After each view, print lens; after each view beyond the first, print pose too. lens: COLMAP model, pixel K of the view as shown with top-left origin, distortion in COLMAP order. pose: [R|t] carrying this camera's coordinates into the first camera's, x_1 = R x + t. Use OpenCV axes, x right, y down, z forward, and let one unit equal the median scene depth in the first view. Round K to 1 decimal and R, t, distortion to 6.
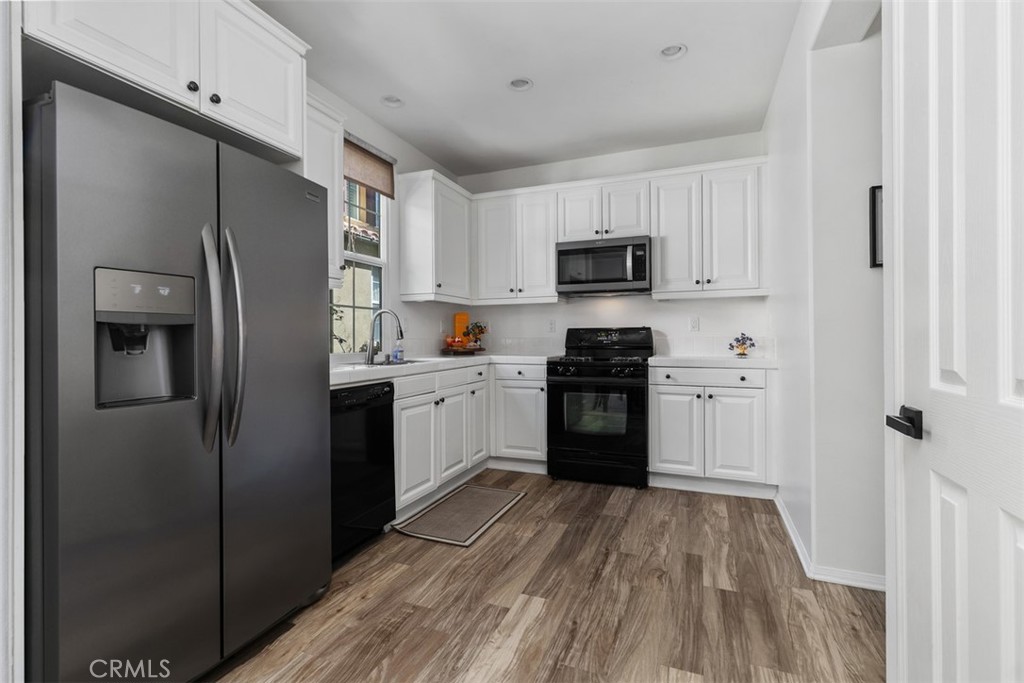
lens RADIAL K [[465.0, 0, 510.5], [0, 465.0, 334.4], [0, 0, 1]] dist [0.004813, -0.000478]
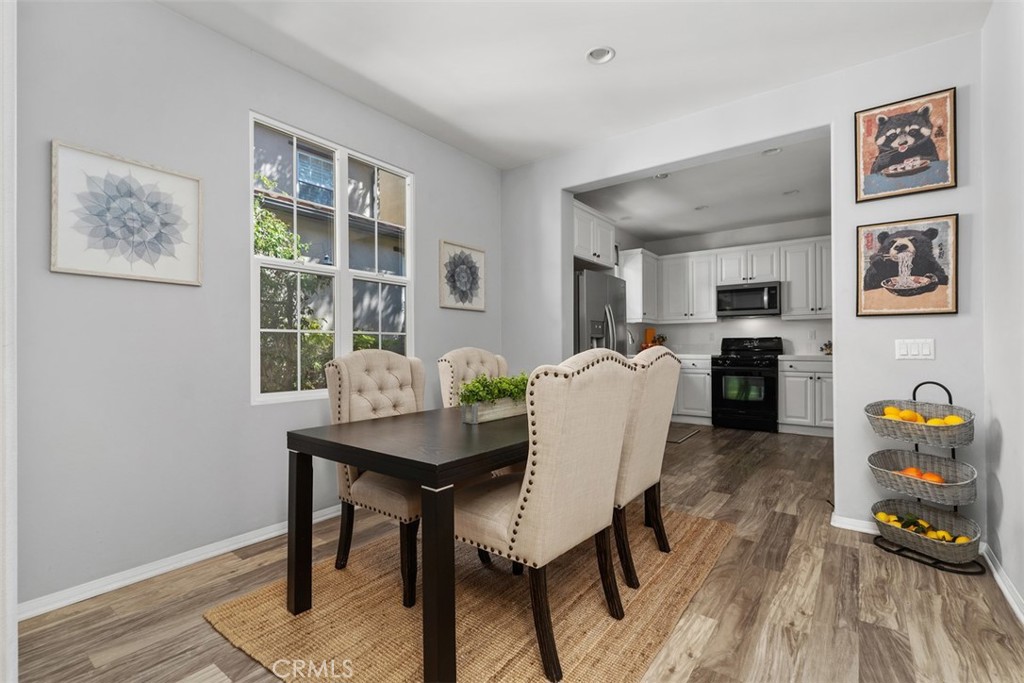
lens RADIAL K [[463.8, 0, 508.3], [0, 463.8, 343.4], [0, 0, 1]] dist [0.006090, -0.000079]
pose [[0.965486, 0.000218, -0.260455, -0.199198], [-0.000781, 0.999998, -0.002056, 0.010255], [0.260454, 0.002189, 0.965484, -0.838183]]
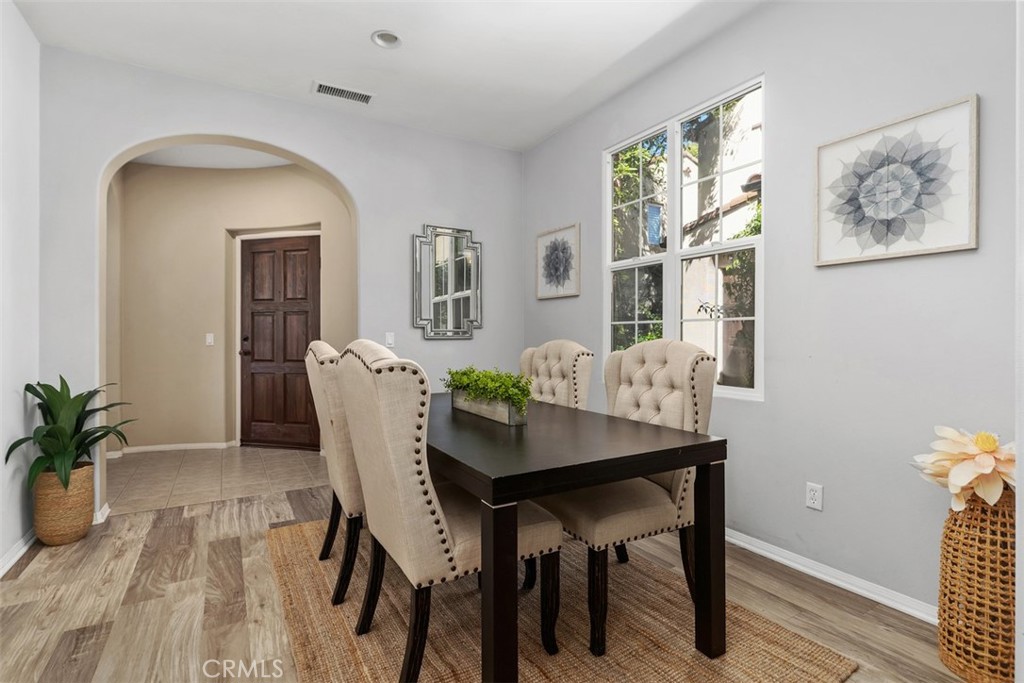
lens RADIAL K [[483.3, 0, 511.6], [0, 483.3, 332.6], [0, 0, 1]] dist [-0.001101, -0.000402]
pose [[-0.602415, 0.001767, -0.798181, 0.106866], [0.009532, 0.999942, -0.004981, 0.009620], [0.798126, -0.010609, -0.602397, 0.198973]]
